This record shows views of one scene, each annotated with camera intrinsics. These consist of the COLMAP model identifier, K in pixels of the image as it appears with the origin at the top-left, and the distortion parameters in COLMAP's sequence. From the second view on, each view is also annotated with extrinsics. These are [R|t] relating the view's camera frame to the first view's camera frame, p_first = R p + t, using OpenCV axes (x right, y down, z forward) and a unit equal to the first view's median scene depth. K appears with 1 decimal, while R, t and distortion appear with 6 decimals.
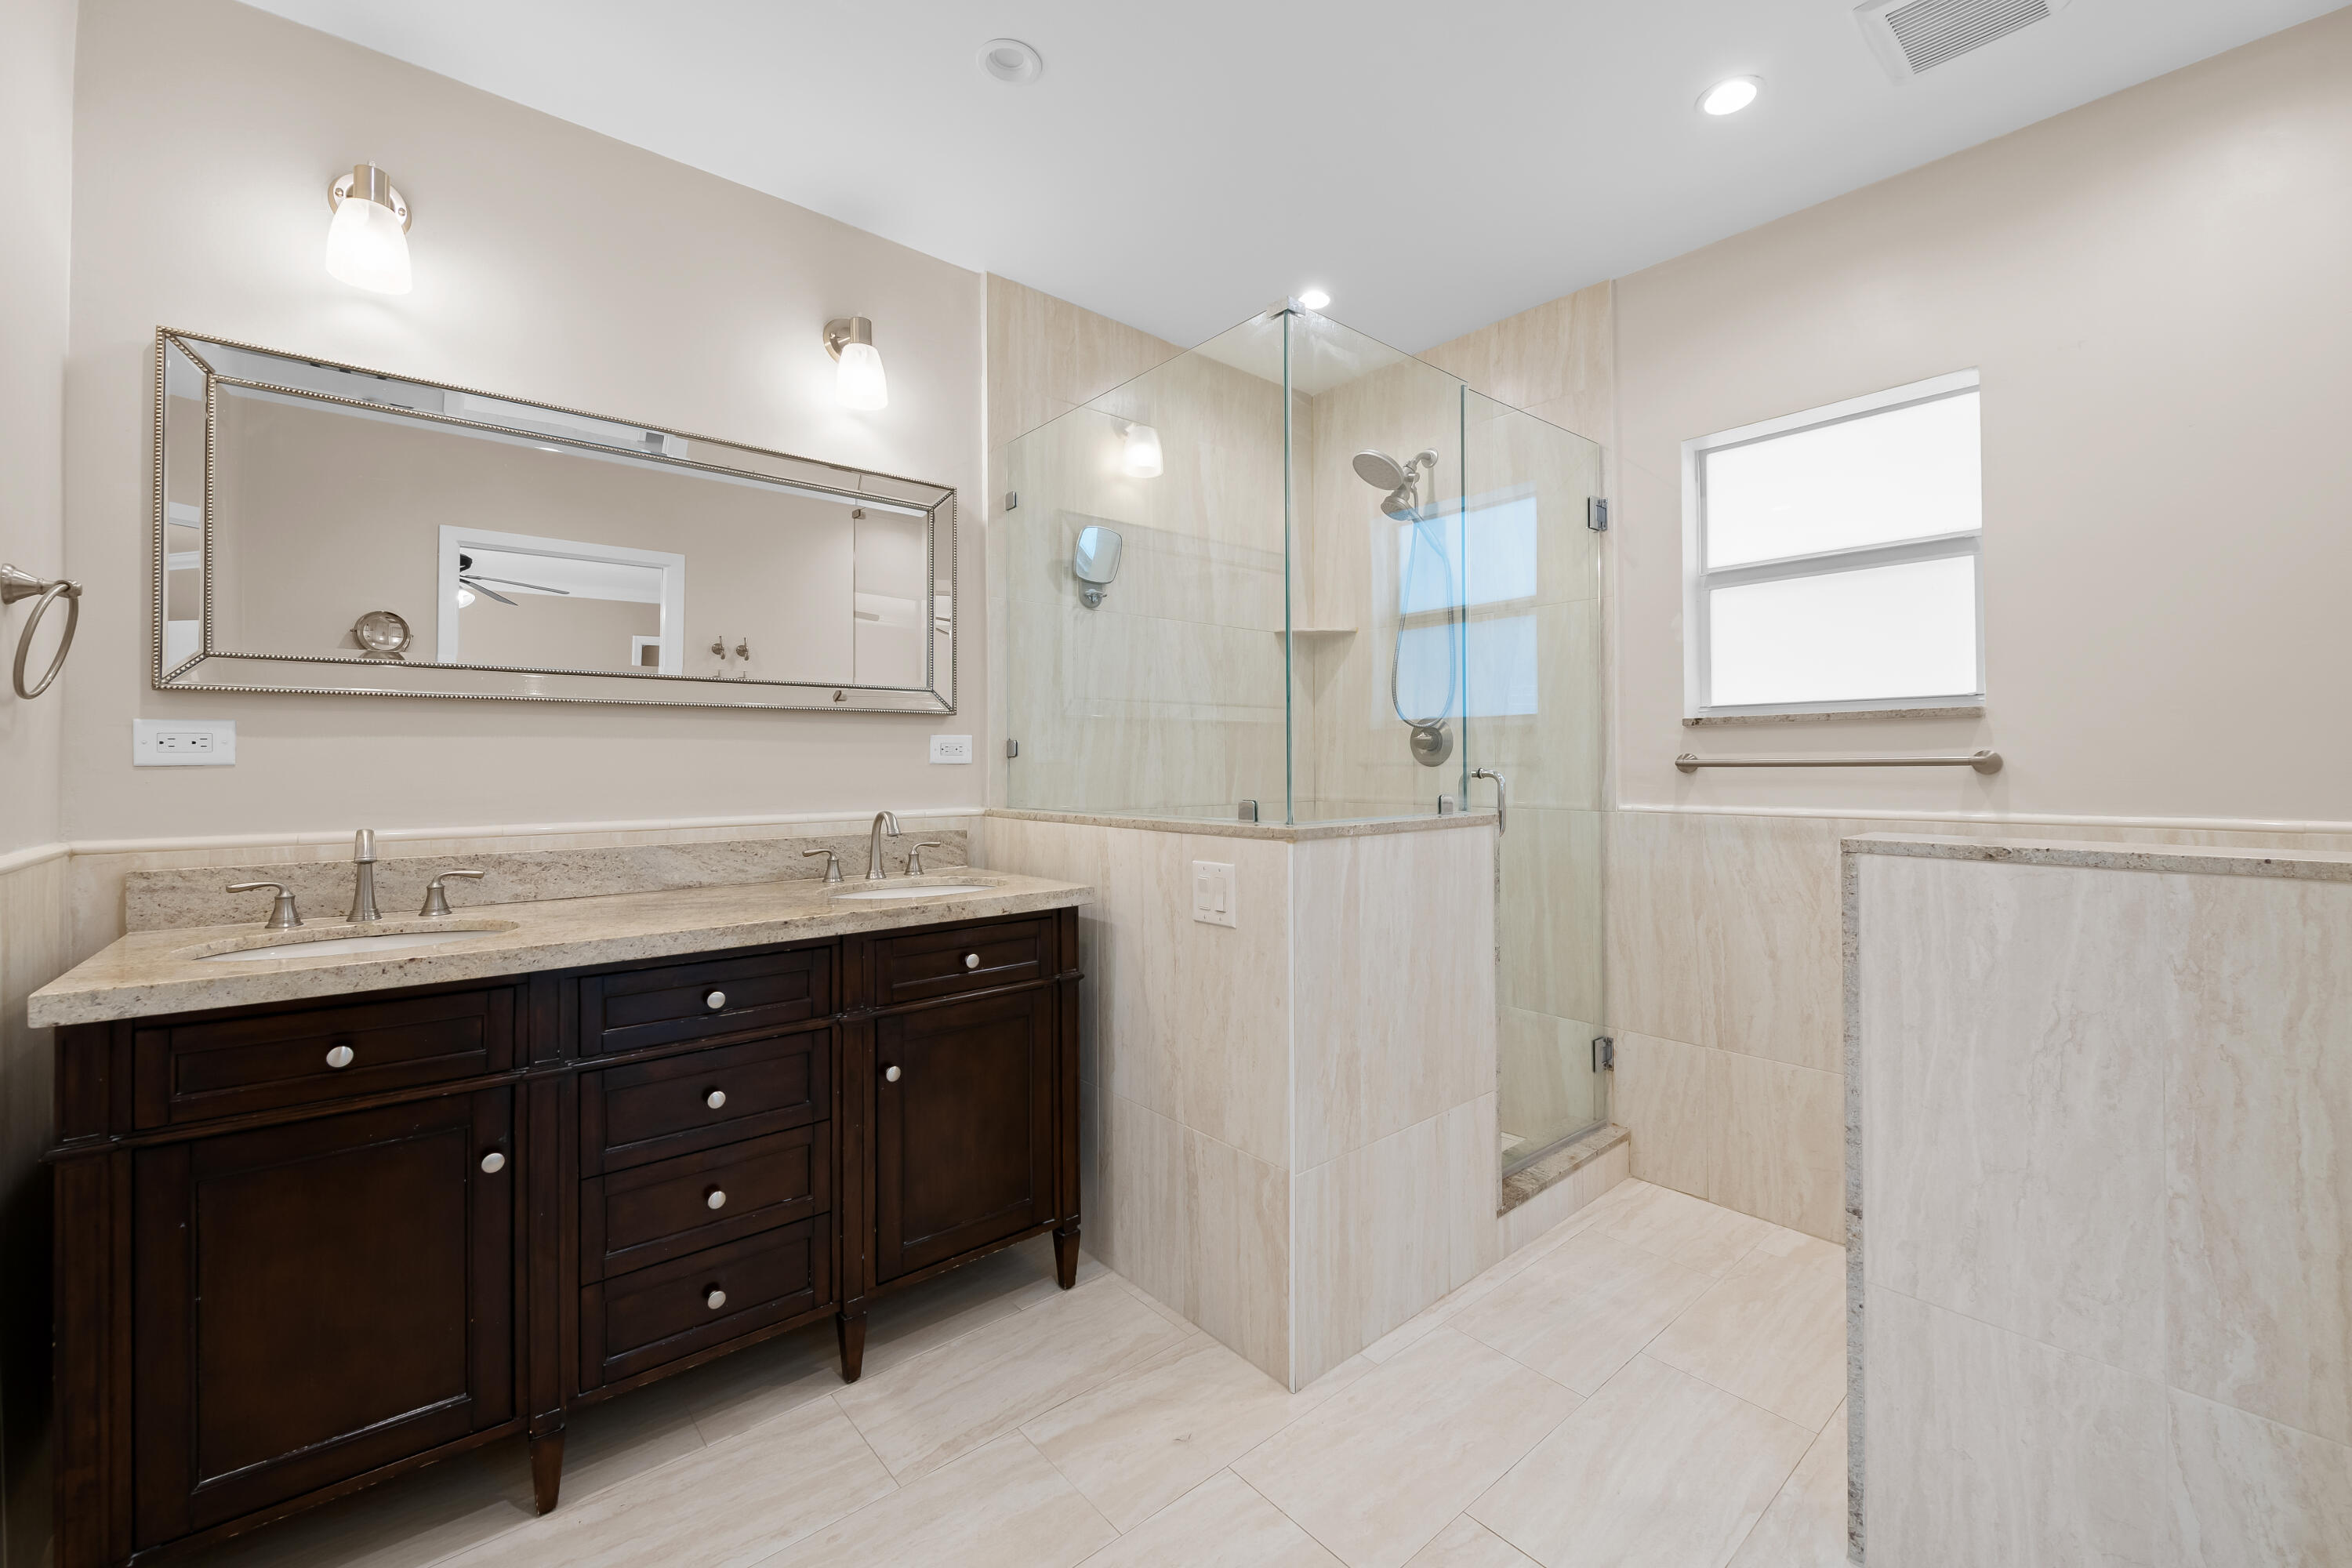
lens RADIAL K [[932.1, 0, 1182.6], [0, 932.1, 761.2], [0, 0, 1]] dist [-0.000334, -0.002196]
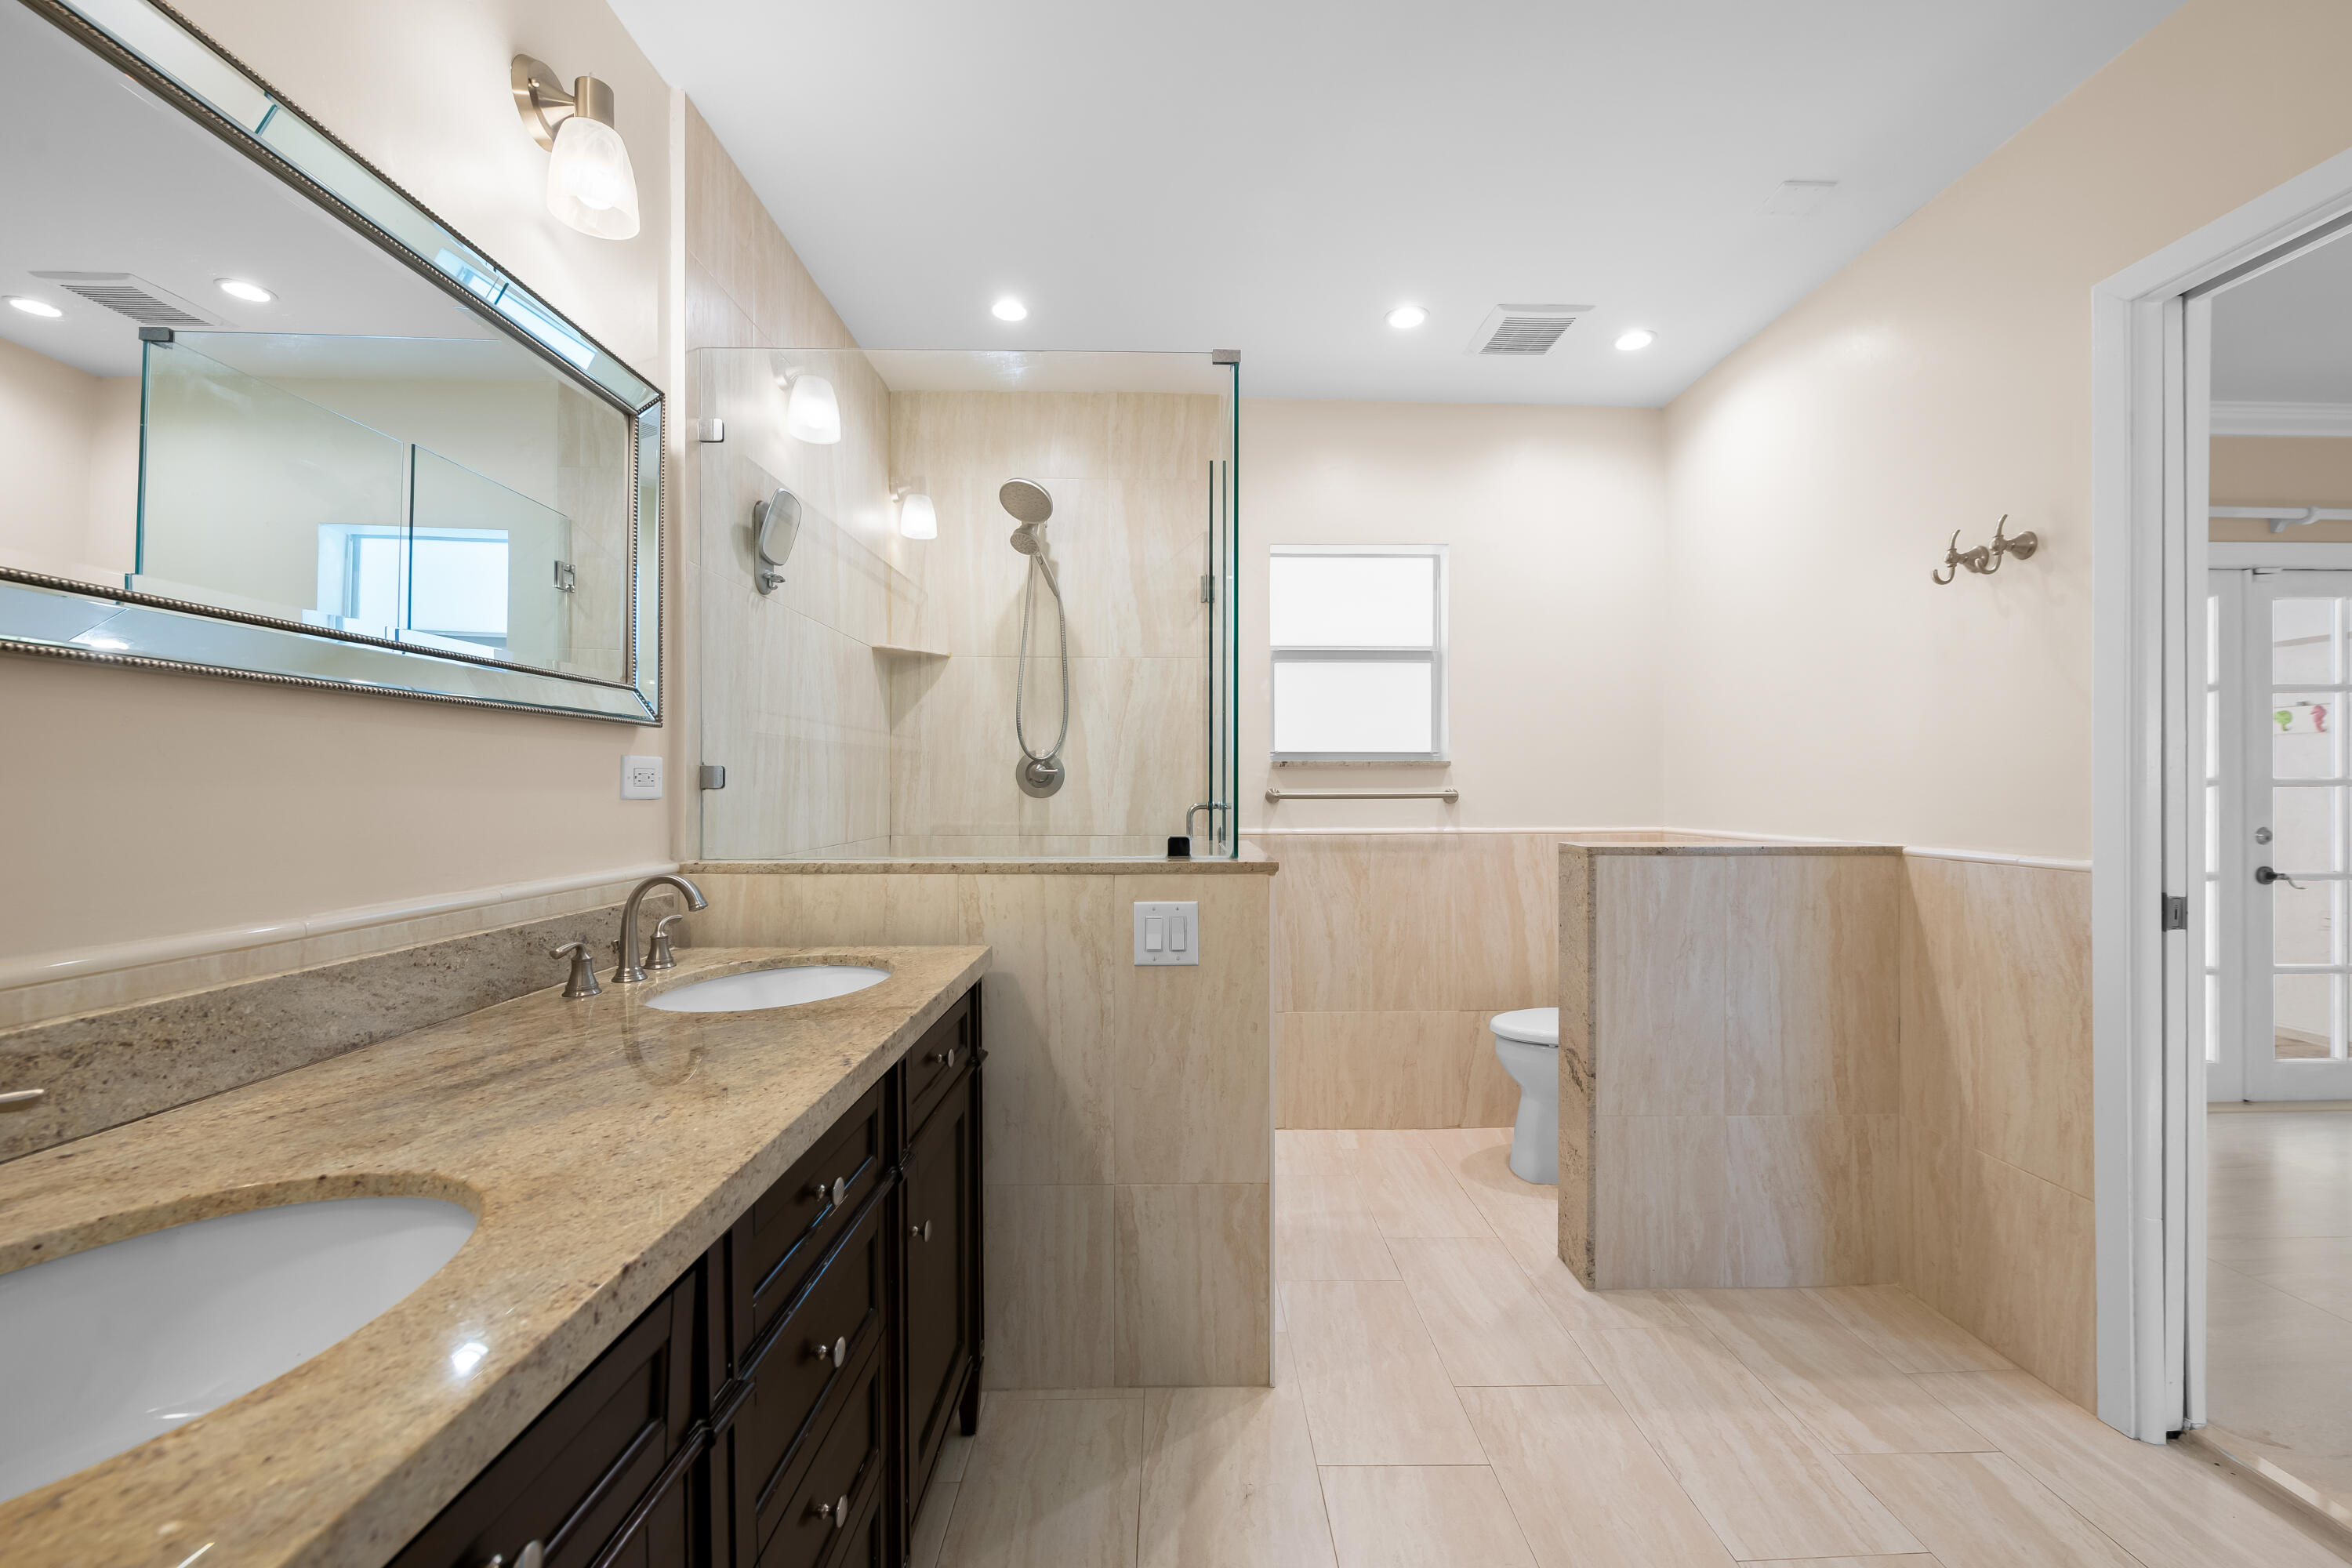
lens RADIAL K [[932.1, 0, 1161.8], [0, 932.1, 796.9], [0, 0, 1]] dist [-0.000334, -0.002196]
pose [[0.641333, -0.003045, 0.767256, -0.665385], [-0.006444, 0.999935, 0.009355, -0.009059], [-0.767235, -0.010944, 0.641272, 0.354147]]
